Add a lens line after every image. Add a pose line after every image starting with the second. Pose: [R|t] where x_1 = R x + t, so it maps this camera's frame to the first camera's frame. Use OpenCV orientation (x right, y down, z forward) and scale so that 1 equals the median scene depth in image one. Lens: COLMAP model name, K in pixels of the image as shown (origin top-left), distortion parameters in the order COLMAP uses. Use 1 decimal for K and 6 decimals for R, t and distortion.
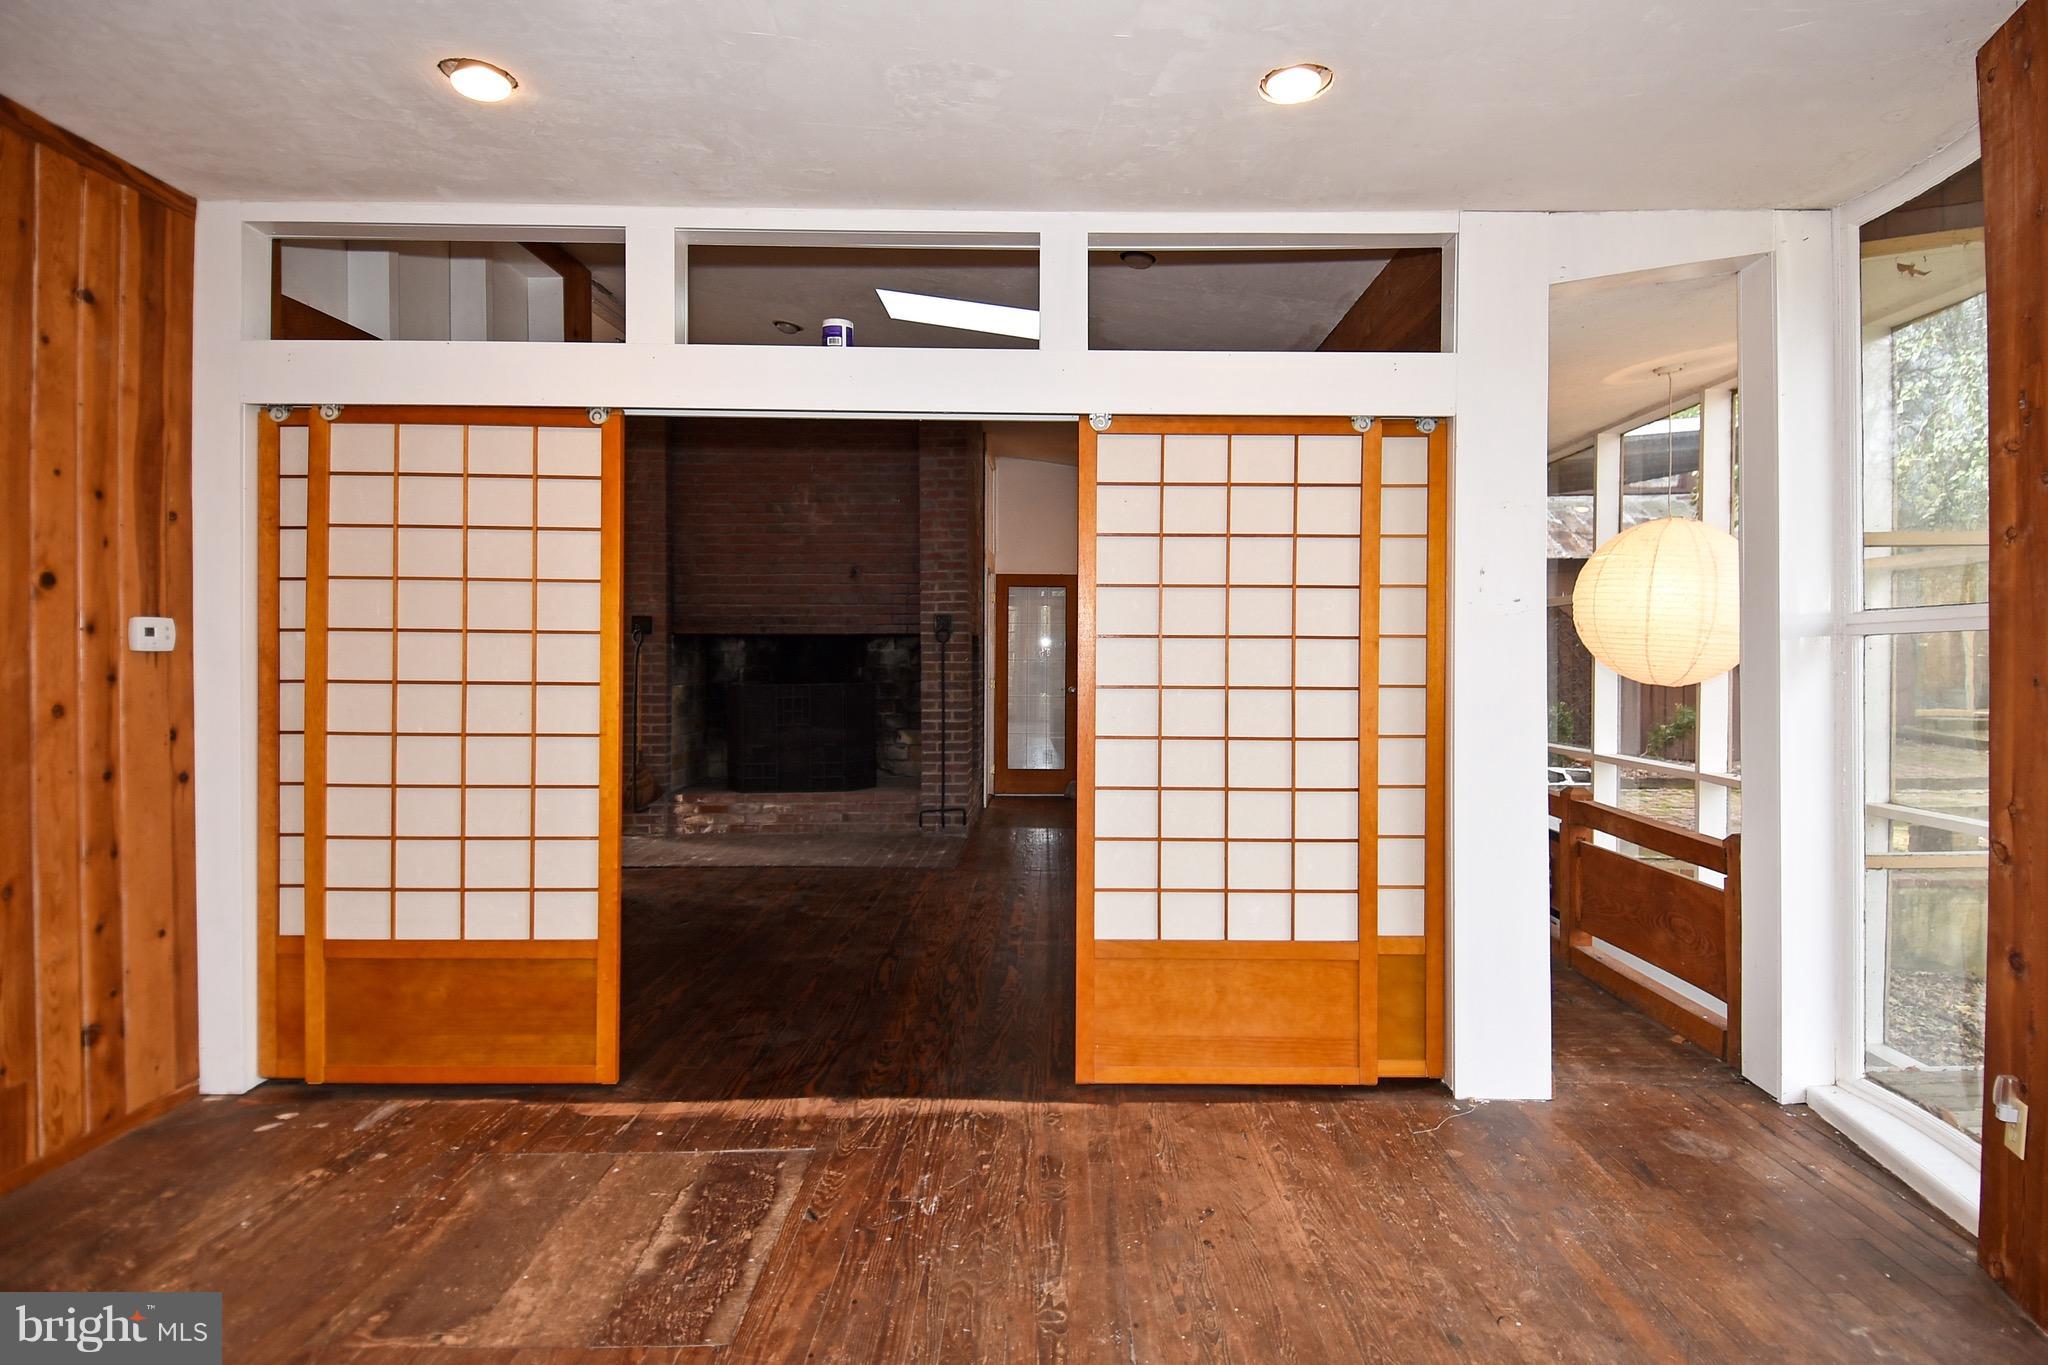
lens RADIAL K [[1057.7, 0, 1025.3], [0, 1057.7, 677.3], [0, 0, 1]] dist [0.004956, -0.010134]
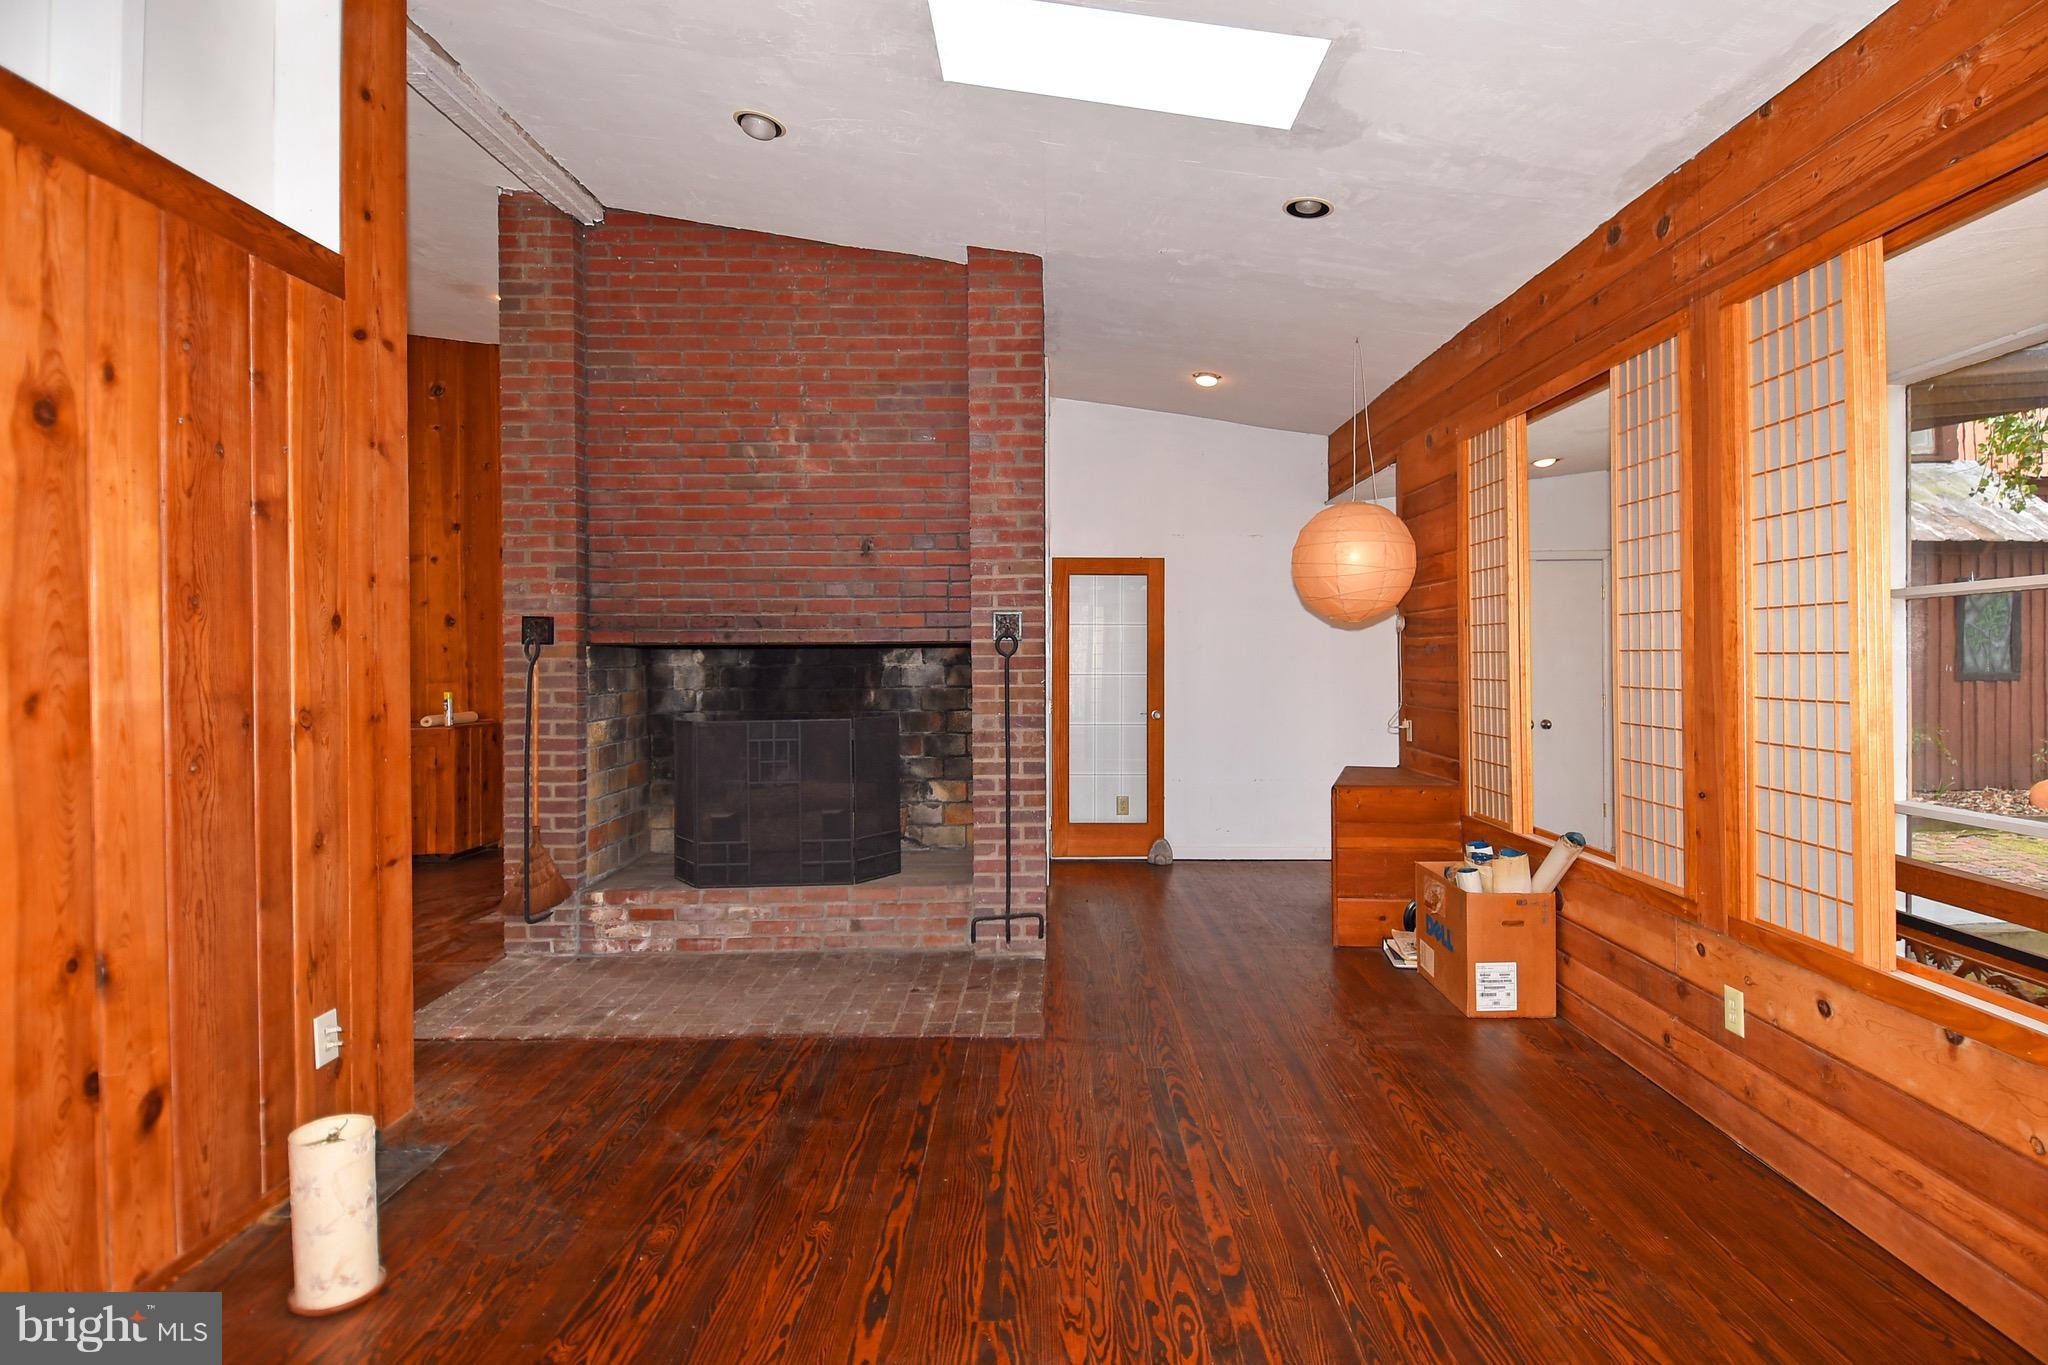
lens RADIAL K [[1057.7, 0, 1029.5], [0, 1057.7, 678.0], [0, 0, 1]] dist [0.004956, -0.010134]
pose [[0.999881, -0.004818, 0.014627, -0.071885], [0.004817, 0.999988, 0.000061, -0.018730], [-0.014627, 0.000010, 0.999893, 0.348443]]
